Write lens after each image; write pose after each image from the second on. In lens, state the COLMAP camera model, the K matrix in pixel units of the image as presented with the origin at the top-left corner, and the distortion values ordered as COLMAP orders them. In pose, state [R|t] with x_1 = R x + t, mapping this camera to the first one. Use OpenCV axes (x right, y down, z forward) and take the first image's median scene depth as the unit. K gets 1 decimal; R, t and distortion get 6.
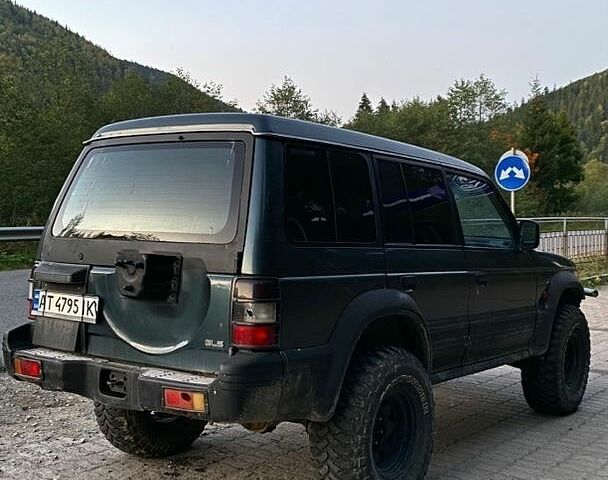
lens RADIAL K [[851.3, 0, 310.7], [0, 851.3, 237.9], [0, 0, 1]] dist [0.255878, -0.840940]
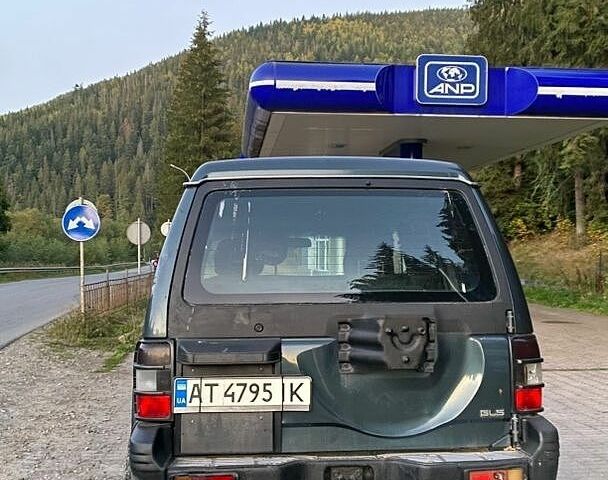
lens RADIAL K [[851.3, 0, 310.7], [0, 851.3, 237.9], [0, 0, 1]] dist [0.255878, -0.840940]
pose [[0.749030, -0.001198, 0.662536, -0.749124], [0.039275, 0.998320, -0.042598, -0.025855], [-0.661371, 0.057928, 0.747818, 0.377874]]
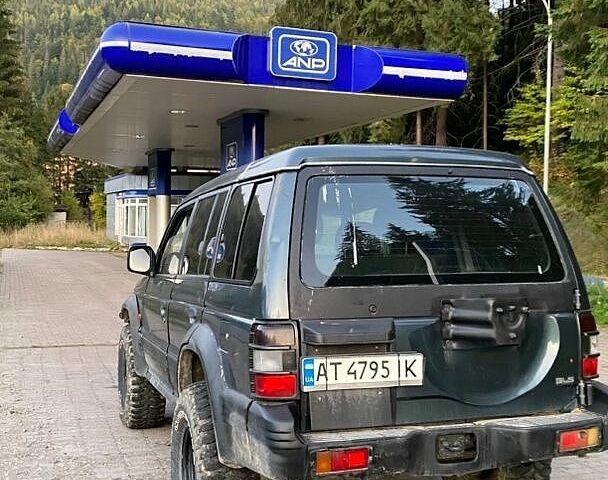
lens RADIAL K [[851.3, 0, 310.7], [0, 851.3, 237.9], [0, 0, 1]] dist [0.255878, -0.840940]
pose [[0.548435, -0.026238, 0.835781, -0.986995], [0.034290, 0.999373, 0.008873, -0.056604], [-0.835490, 0.023793, 0.548991, 0.595313]]
